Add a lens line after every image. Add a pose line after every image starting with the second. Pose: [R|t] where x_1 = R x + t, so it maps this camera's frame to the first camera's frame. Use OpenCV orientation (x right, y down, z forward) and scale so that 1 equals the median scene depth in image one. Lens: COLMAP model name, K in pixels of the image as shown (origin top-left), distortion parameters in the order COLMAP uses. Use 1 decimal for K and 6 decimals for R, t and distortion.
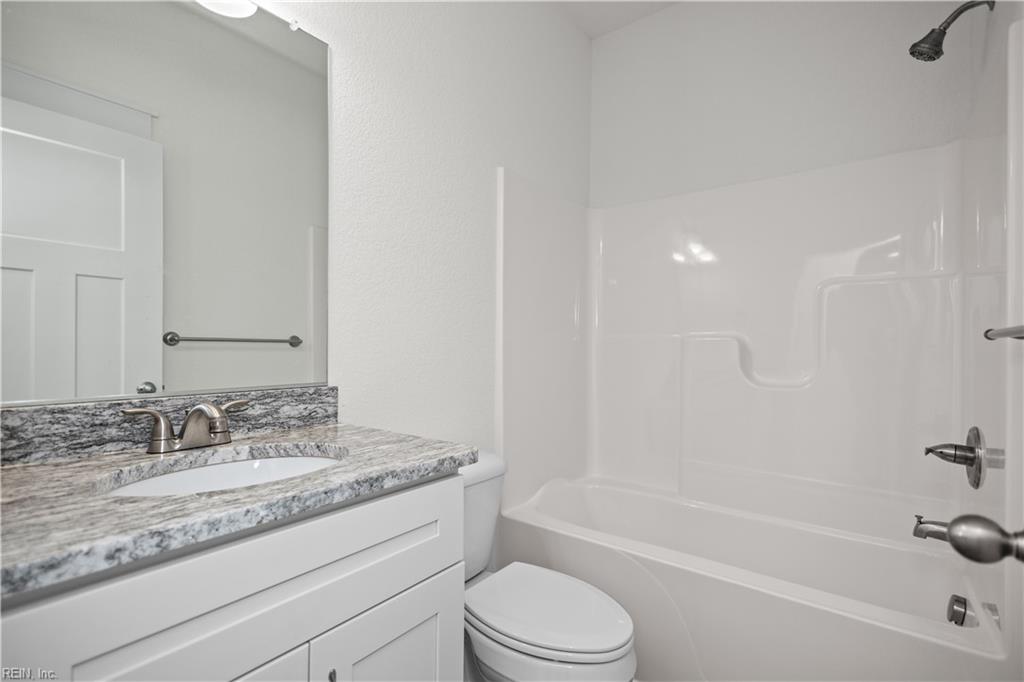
lens RADIAL K [[481.1, 0, 511.4], [0, 481.1, 345.6], [0, 0, 1]] dist [0.001500, -0.000077]
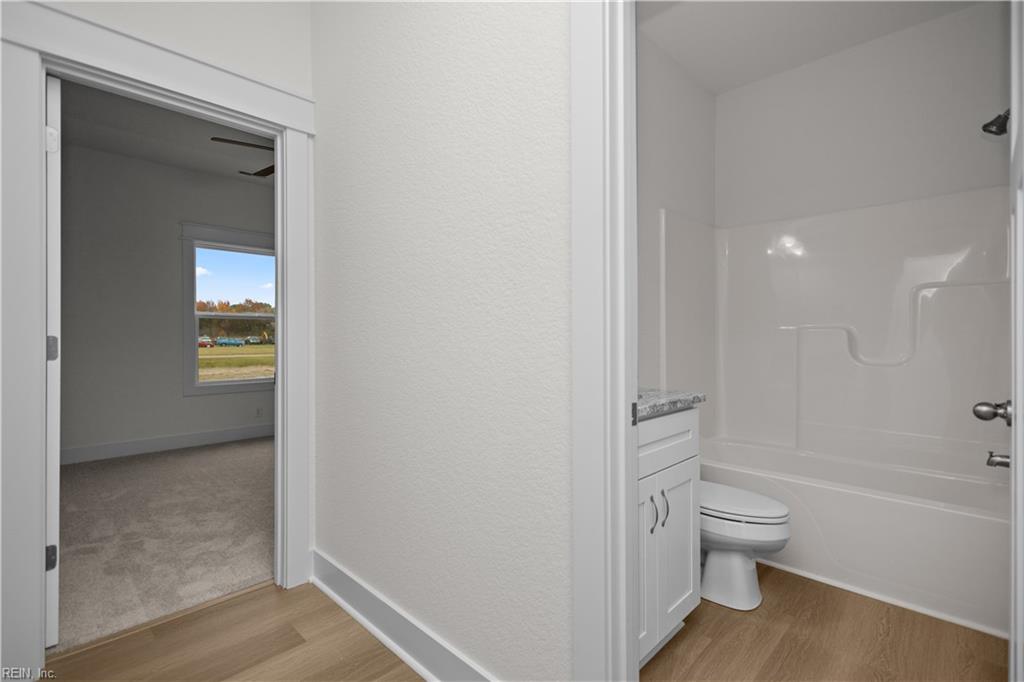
lens RADIAL K [[468.0, 0, 512.0], [0, 468.0, 341.0], [0, 0, 1]] dist [-0.000064, -0.004820]
pose [[0.989843, -0.008394, -0.141916, -0.373009], [0.009829, 0.999907, 0.009414, -0.004936], [0.141824, -0.010713, 0.989834, -0.579809]]
